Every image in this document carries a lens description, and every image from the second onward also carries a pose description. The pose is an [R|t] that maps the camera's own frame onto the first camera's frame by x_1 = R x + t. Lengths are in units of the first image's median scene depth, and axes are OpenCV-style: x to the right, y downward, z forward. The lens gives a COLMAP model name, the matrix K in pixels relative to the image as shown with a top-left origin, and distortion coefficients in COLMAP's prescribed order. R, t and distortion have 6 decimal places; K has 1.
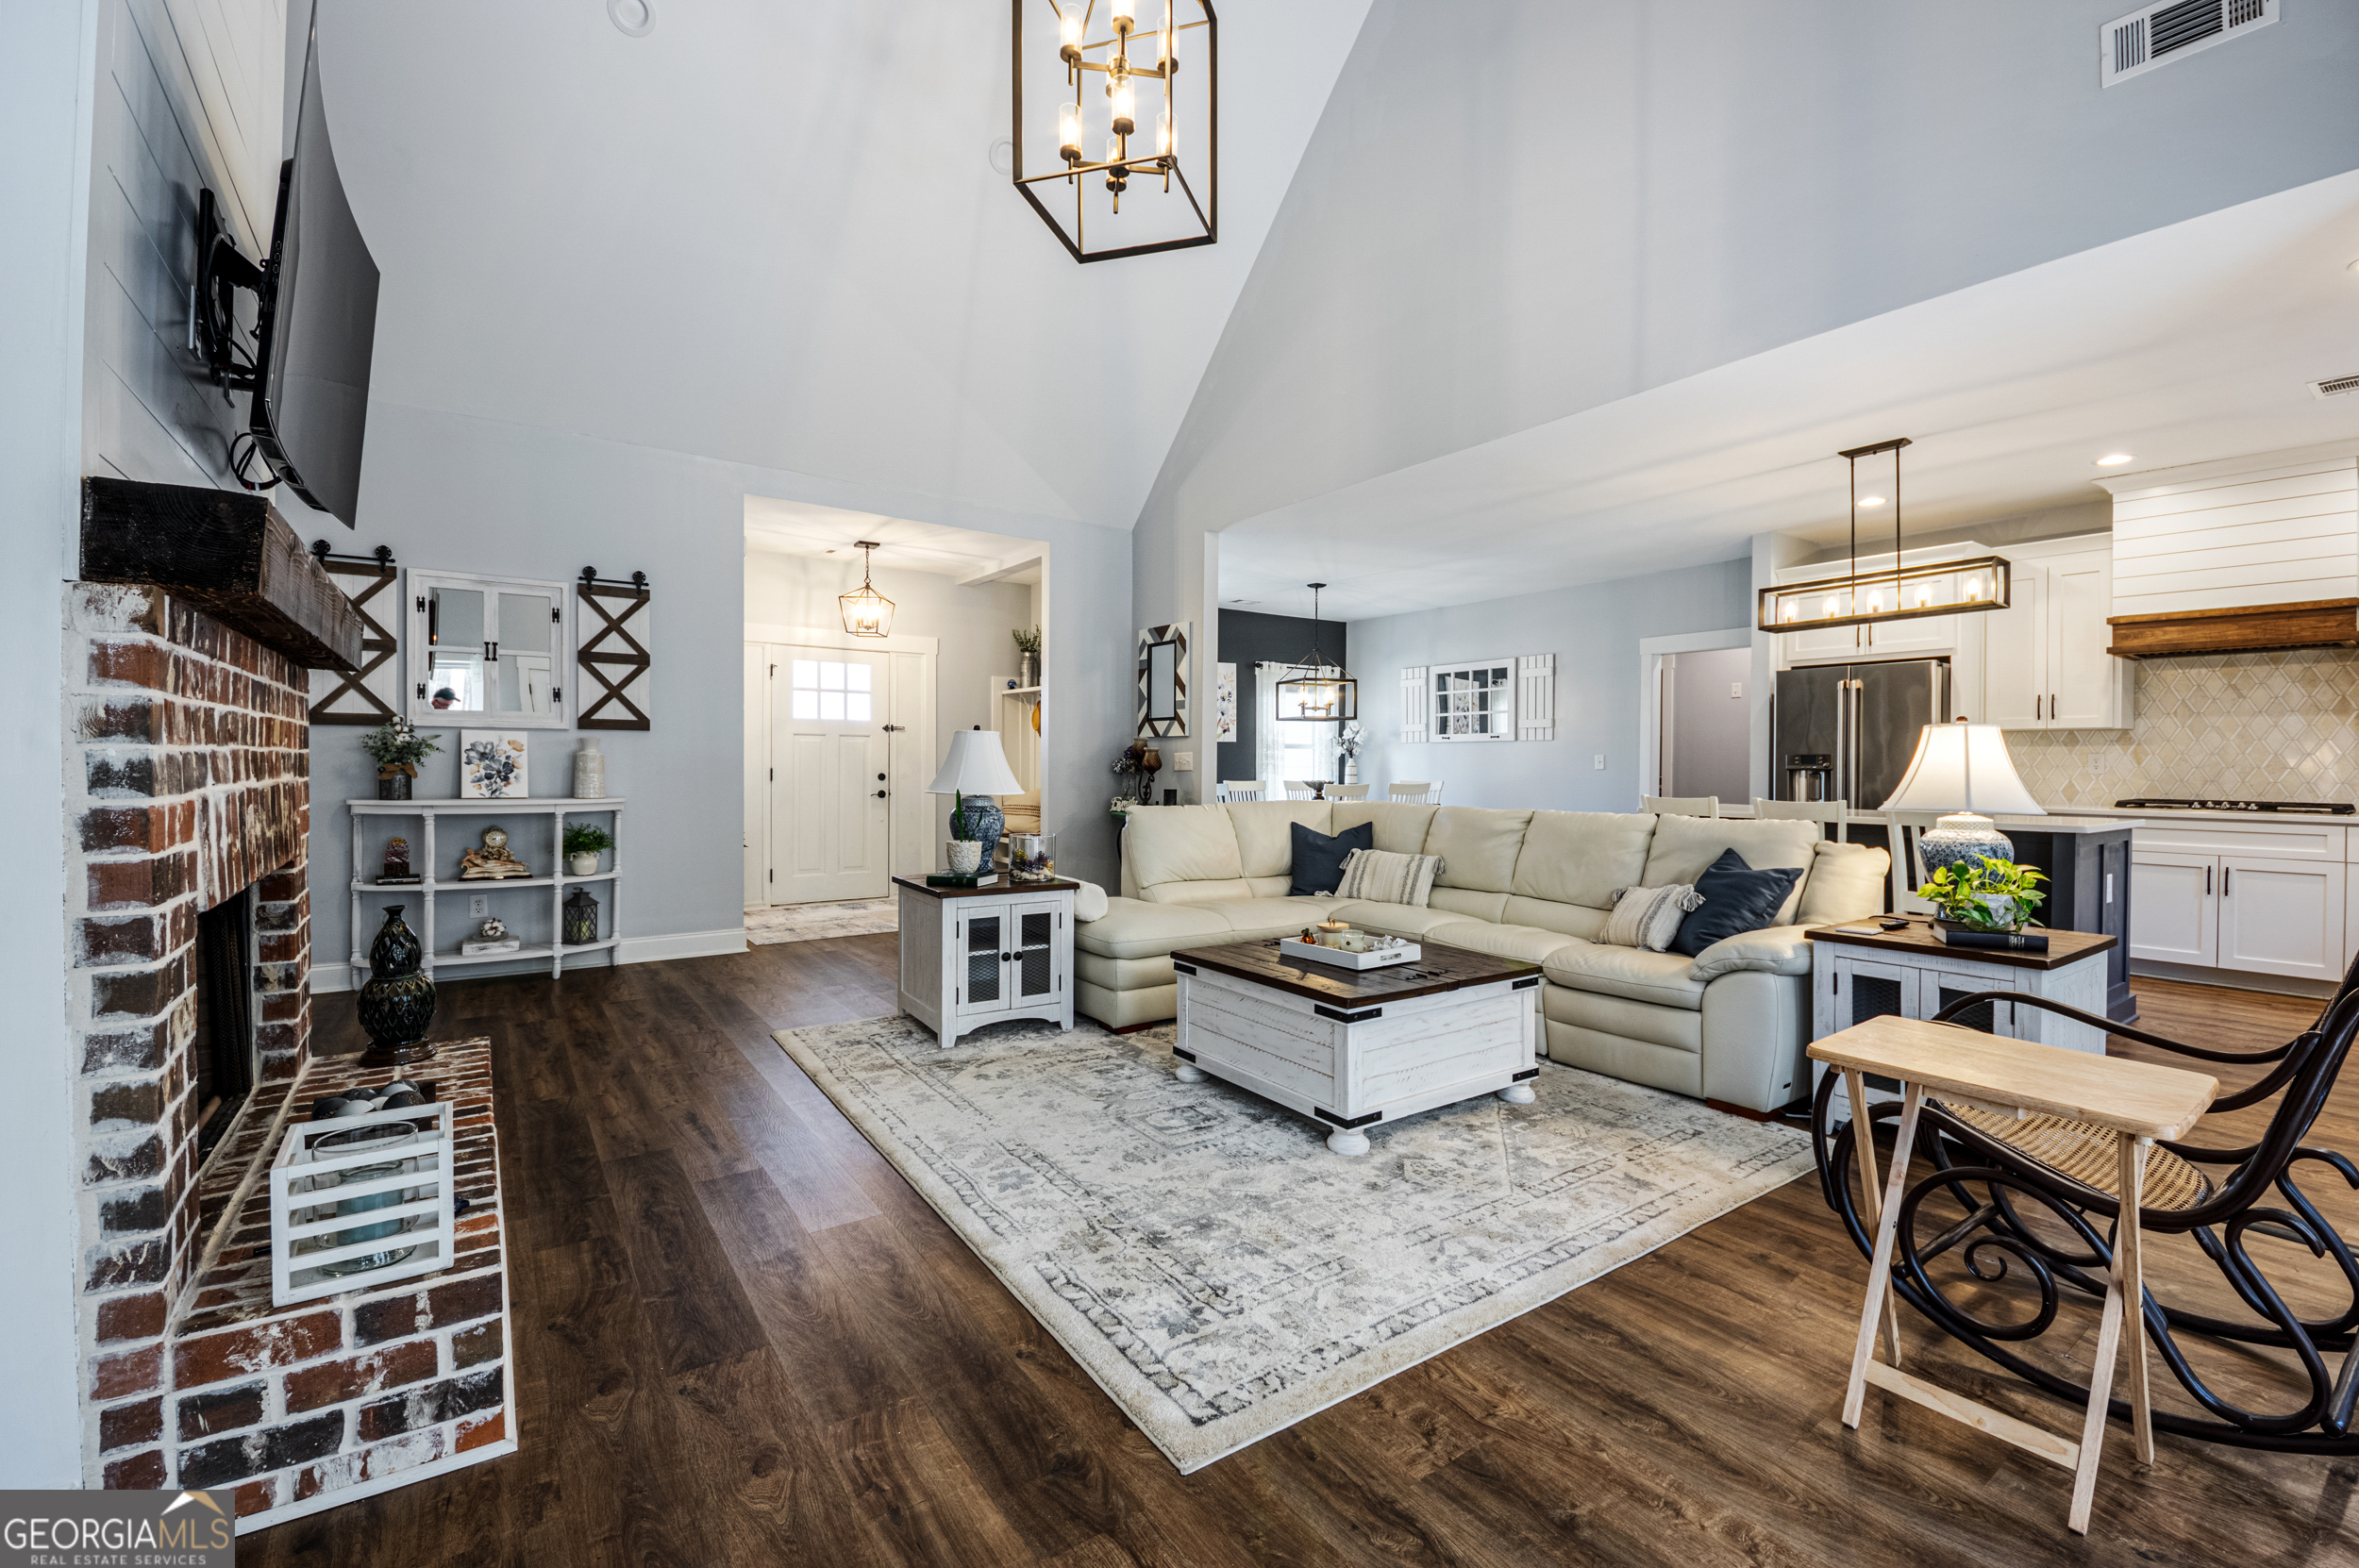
lens RADIAL K [[991.8, 0, 1191.0], [0, 991.8, 753.1], [0, 0, 1]] dist [0.036883, -0.036925]
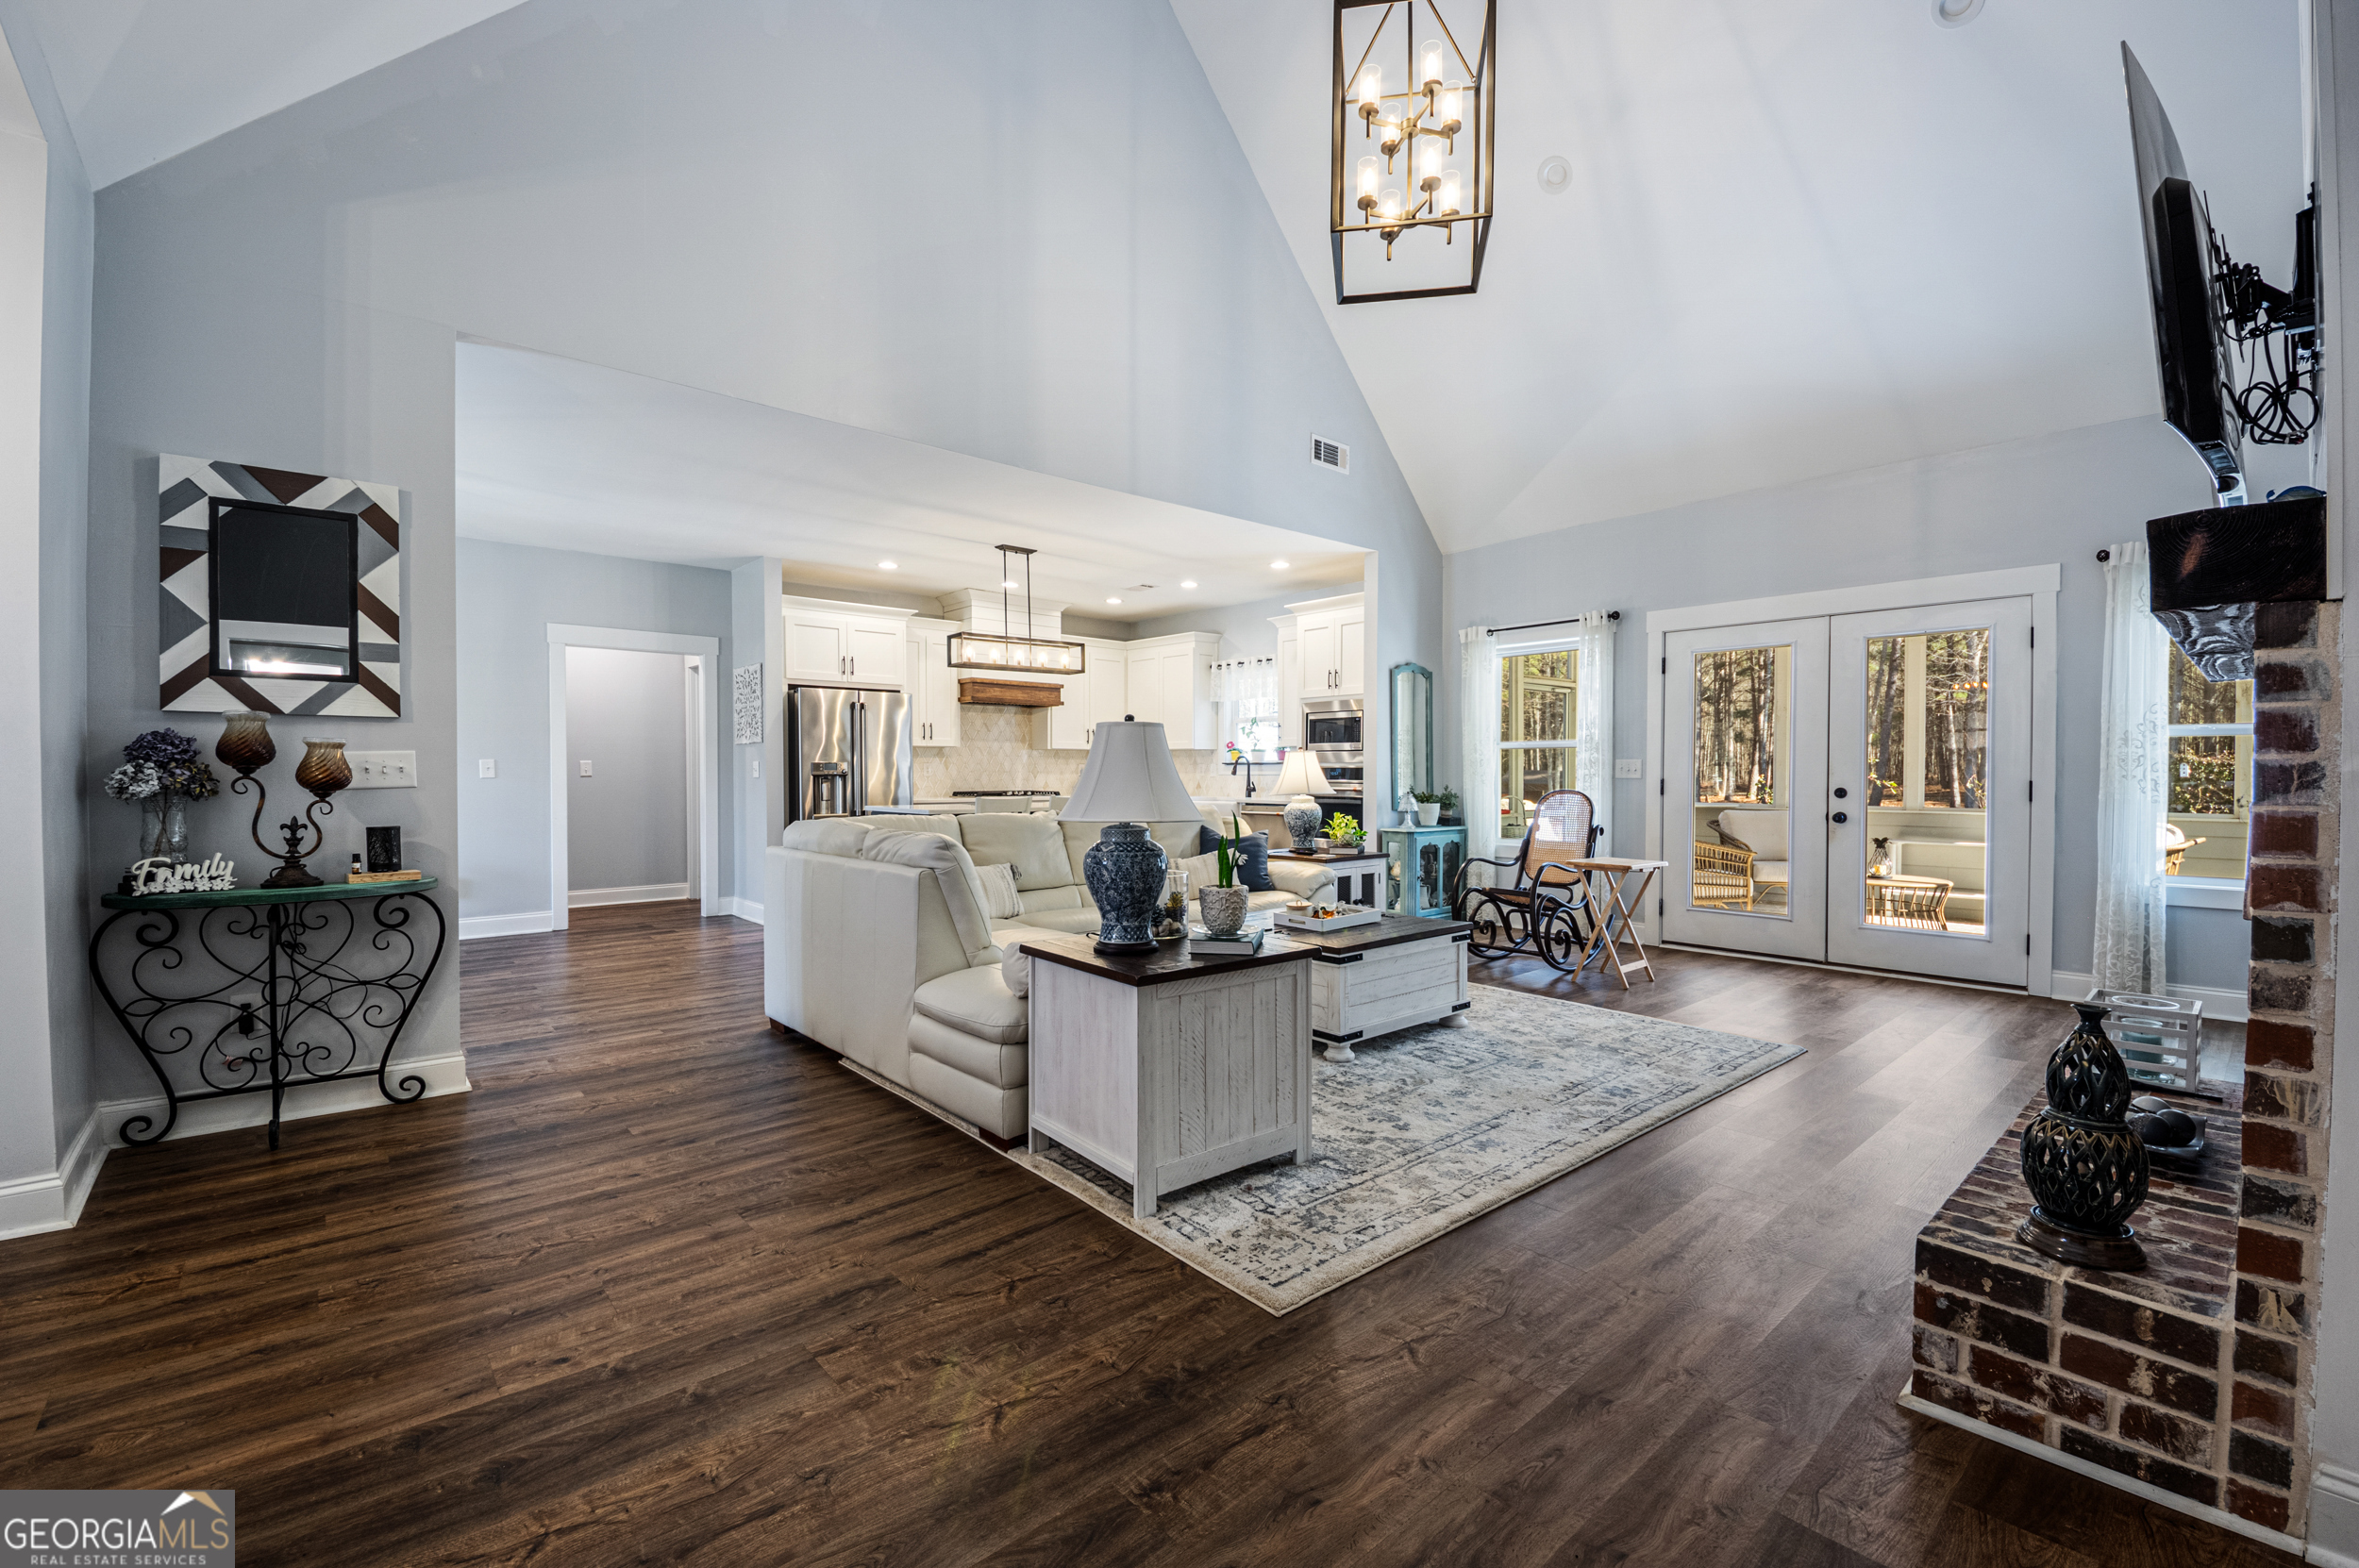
lens RADIAL K [[979.6, 0, 1190.1], [0, 979.6, 785.8], [0, 0, 1]] dist [0.020696, -0.017784]
pose [[-0.103577, -0.018950, 0.994441, -0.659844], [-0.010269, 0.999786, 0.017982, 0.004706], [-0.994568, -0.008349, -0.103750, 0.801617]]
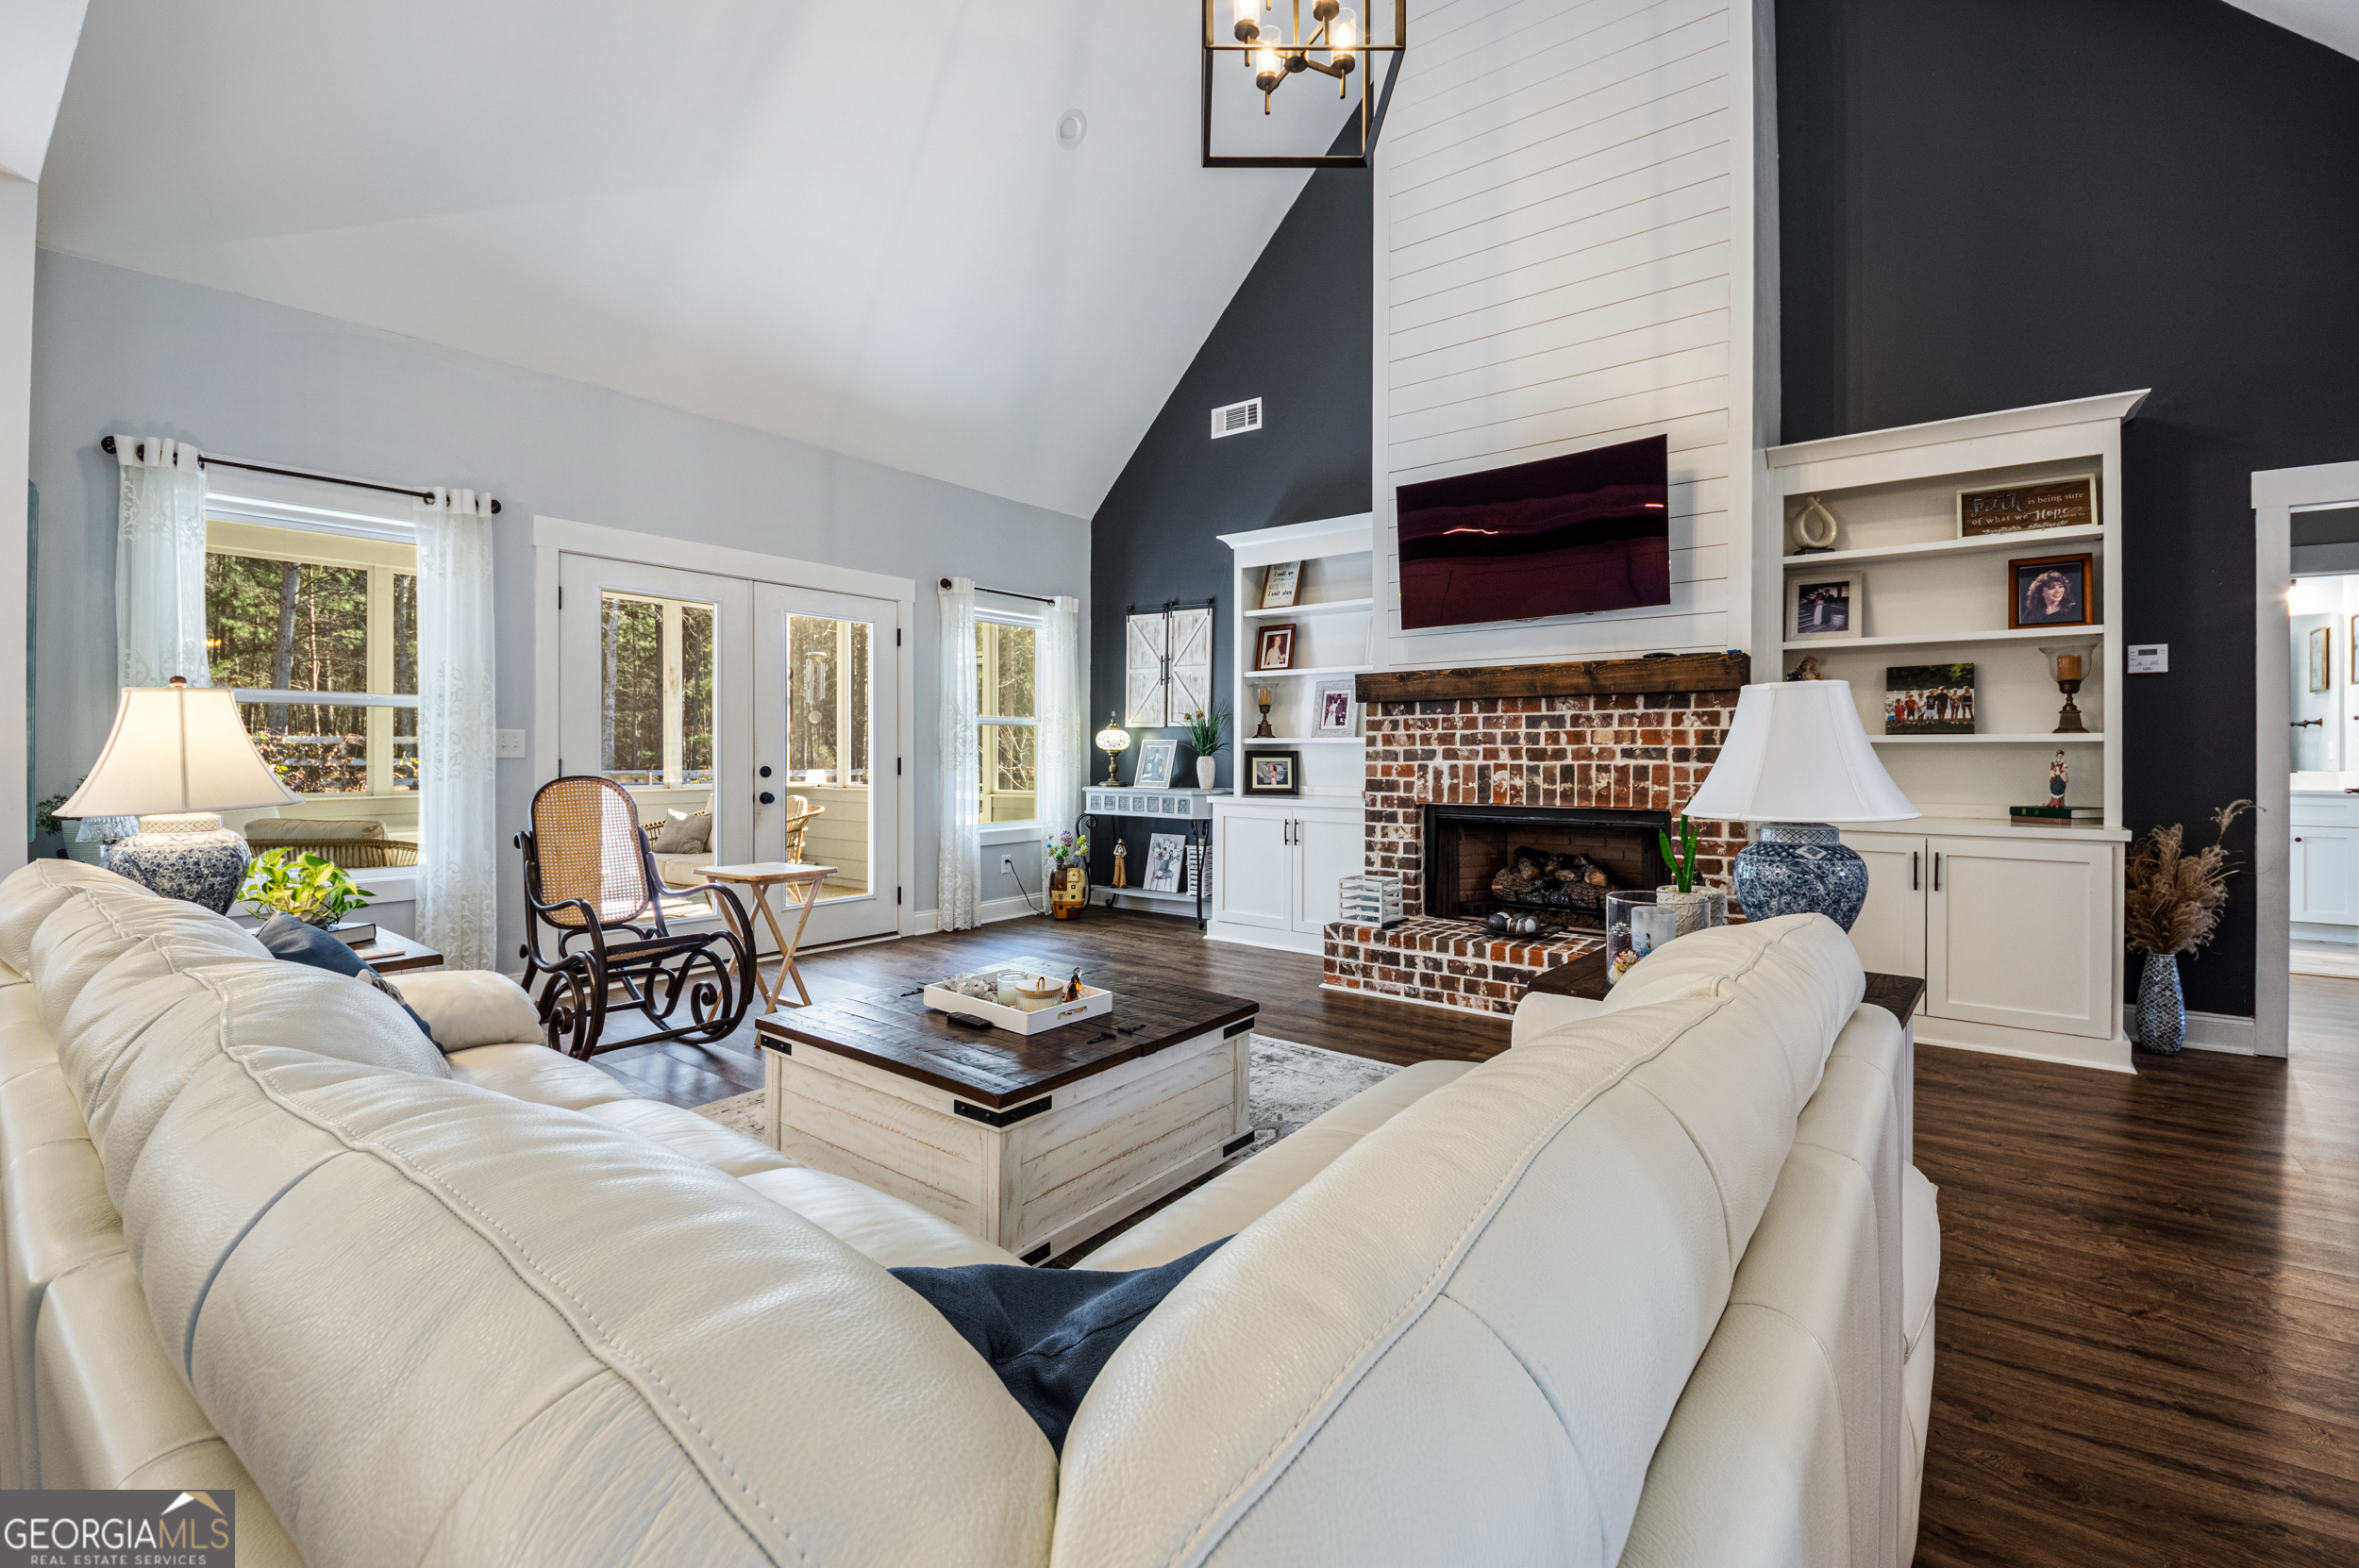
lens RADIAL K [[991.8, 0, 1191.0], [0, 991.8, 753.1], [0, 0, 1]] dist [0.036883, -0.036925]
pose [[-0.957009, -0.007770, -0.289955, 0.158289], [-0.004855, 0.999930, -0.010770, 0.013582], [0.290019, -0.008900, -0.956980, 1.068835]]
